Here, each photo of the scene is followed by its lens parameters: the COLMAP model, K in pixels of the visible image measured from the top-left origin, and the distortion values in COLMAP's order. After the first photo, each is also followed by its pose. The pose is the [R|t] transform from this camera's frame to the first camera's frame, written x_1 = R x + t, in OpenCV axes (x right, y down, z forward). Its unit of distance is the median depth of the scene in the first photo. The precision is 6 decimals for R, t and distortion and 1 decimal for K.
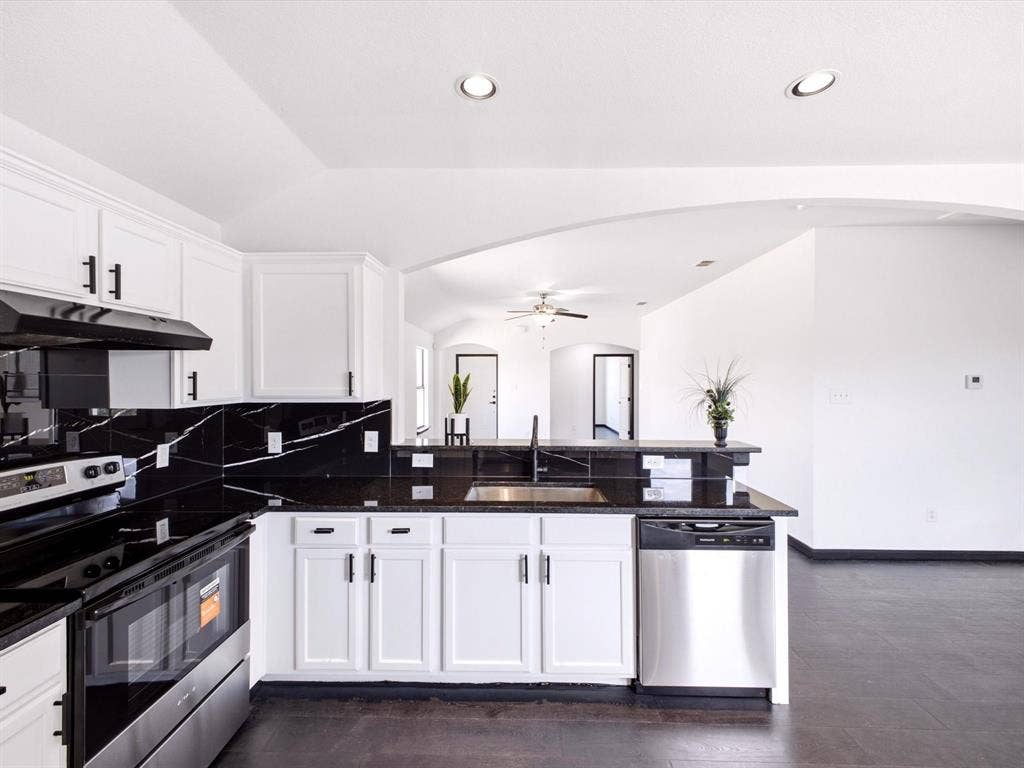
lens RADIAL K [[454.9, 0, 512.7], [0, 454.9, 381.8], [0, 0, 1]] dist [0.017552, -0.001261]
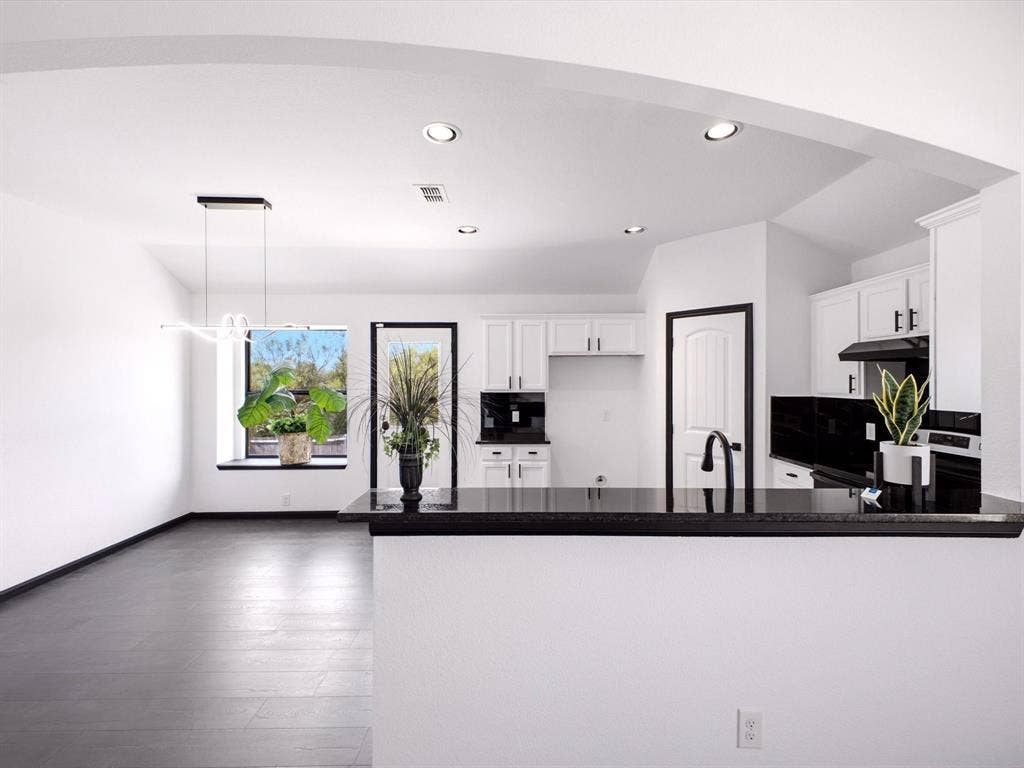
lens RADIAL K [[469.6, 0, 507.0], [0, 469.6, 388.9], [0, 0, 1]] dist [0.015057, -0.000250]
pose [[-0.999960, 0.000562, -0.008977, 0.364318], [0.000305, 0.999591, 0.028613, -0.014451], [0.008989, 0.028609, -0.999550, 1.656609]]
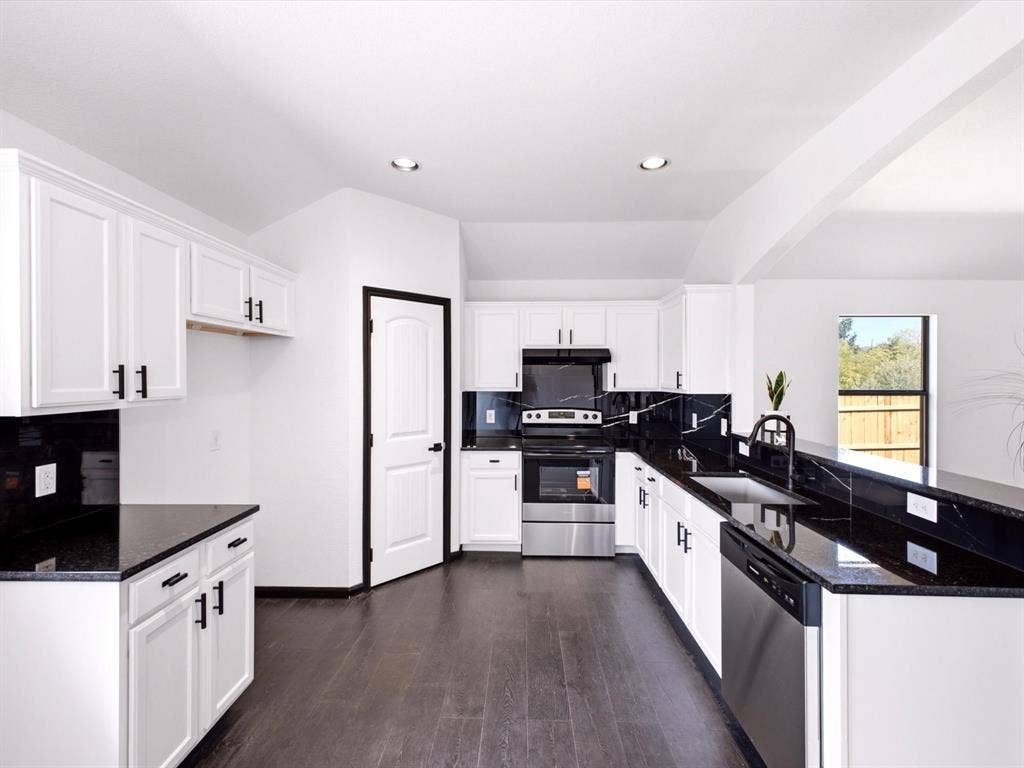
lens RADIAL K [[454.9, 0, 512.2], [0, 454.9, 376.2], [0, 0, 1]] dist [0.017552, -0.001261]
pose [[0.000963, -0.002726, -0.999996, 0.965712], [-0.010580, 0.999940, -0.002736, 0.001234], [0.999944, 0.010583, 0.000934, 0.428194]]
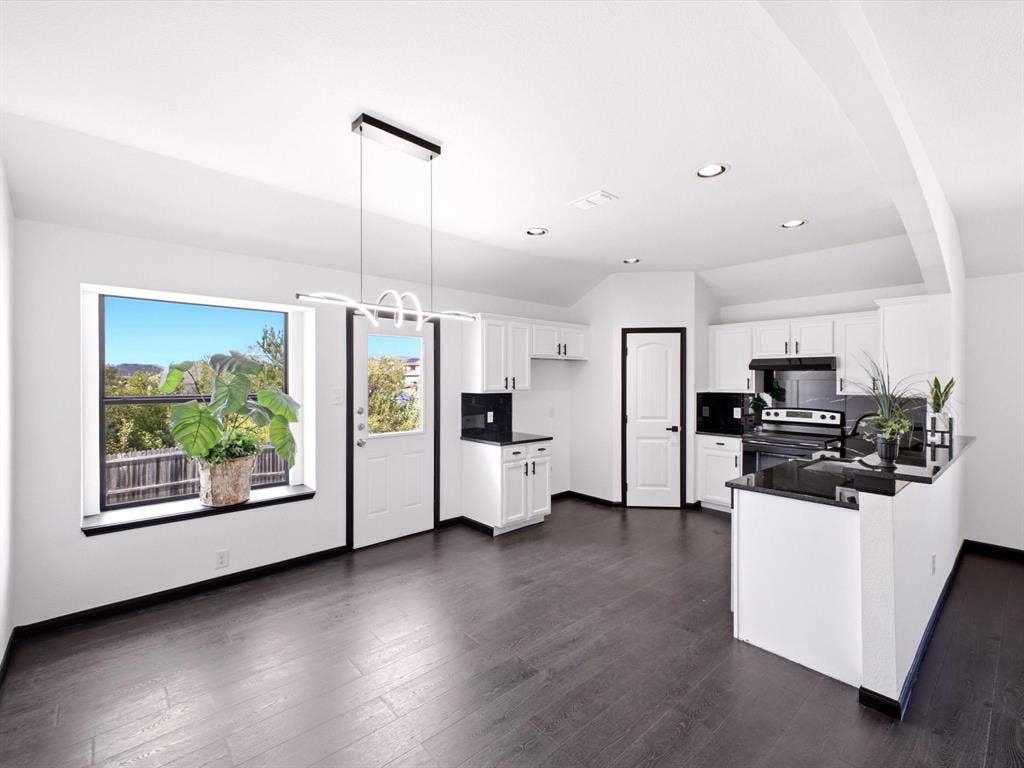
lens RADIAL K [[454.9, 0, 514.0], [0, 454.9, 388.2], [0, 0, 1]] dist [0.017552, -0.001261]
pose [[-0.732847, 0.006733, -0.680360, 1.492231], [-0.009337, 0.999757, 0.019951, -0.002892], [0.680330, 0.020974, -0.732606, 1.181148]]
